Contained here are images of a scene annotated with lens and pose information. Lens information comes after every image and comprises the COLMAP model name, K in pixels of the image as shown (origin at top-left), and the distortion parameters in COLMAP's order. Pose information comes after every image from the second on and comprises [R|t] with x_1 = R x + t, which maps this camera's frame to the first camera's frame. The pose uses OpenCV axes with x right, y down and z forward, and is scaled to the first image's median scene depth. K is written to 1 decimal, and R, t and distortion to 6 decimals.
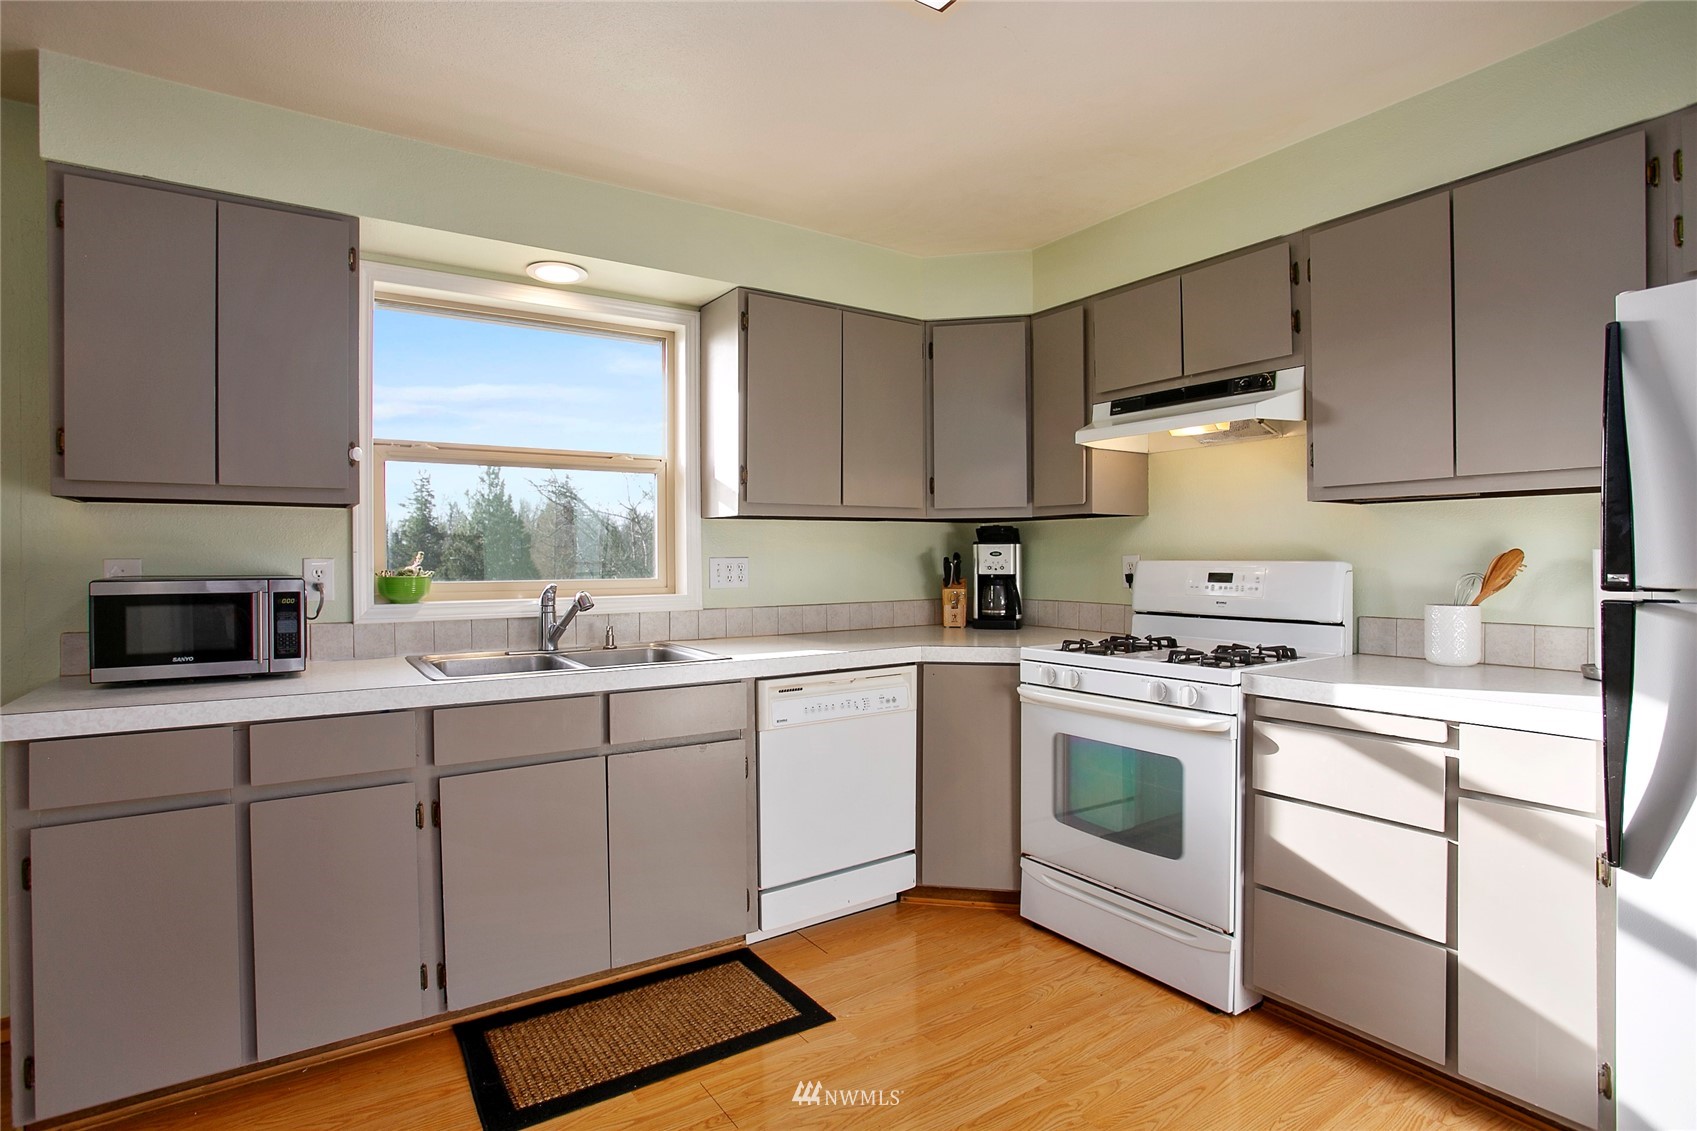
lens RADIAL K [[859.1, 0, 848.5], [0, 859.1, 565.5], [0, 0, 1]] dist [-0.081161, -0.000021]
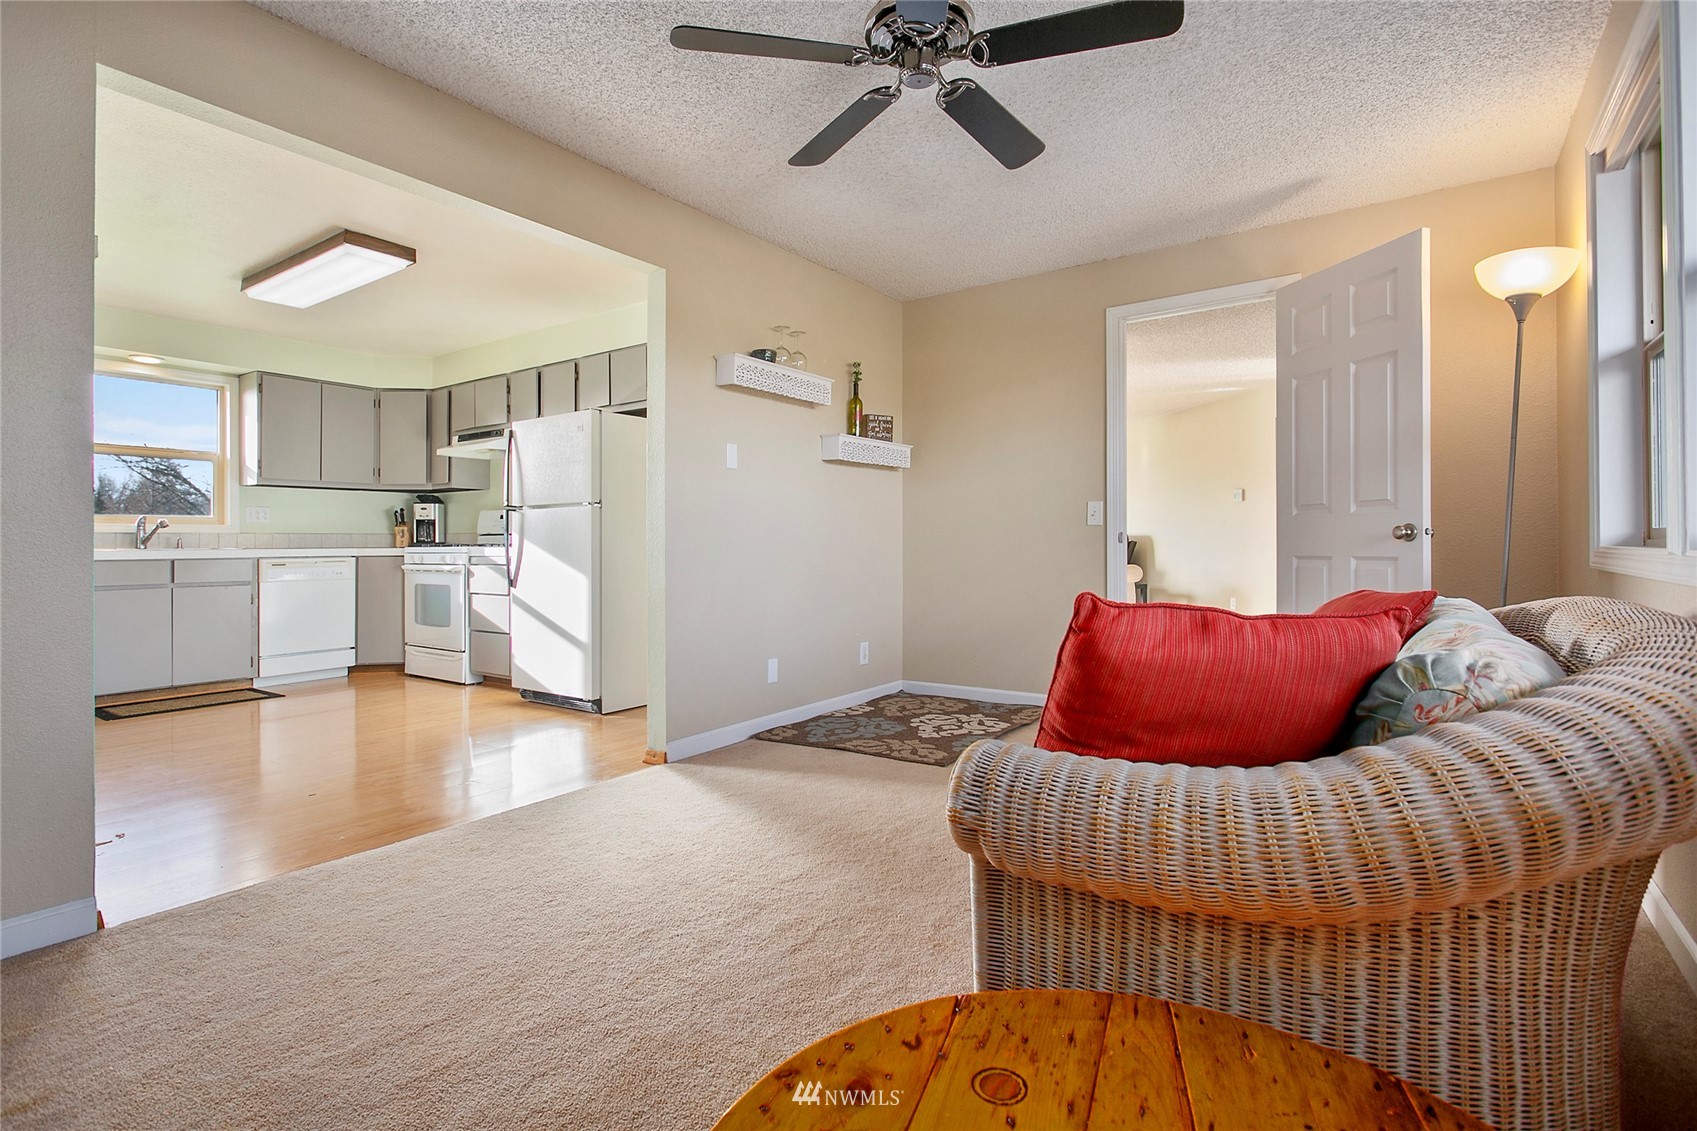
lens RADIAL K [[867.5, 0, 843.2], [0, 867.5, 546.7], [0, 0, 1]] dist [-0.000954, -0.000132]
pose [[0.942154, 0.001850, 0.335175, 0.488252], [0.002572, 0.999915, -0.012750, 0.118743], [-0.335170, 0.012875, 0.942070, -1.385061]]
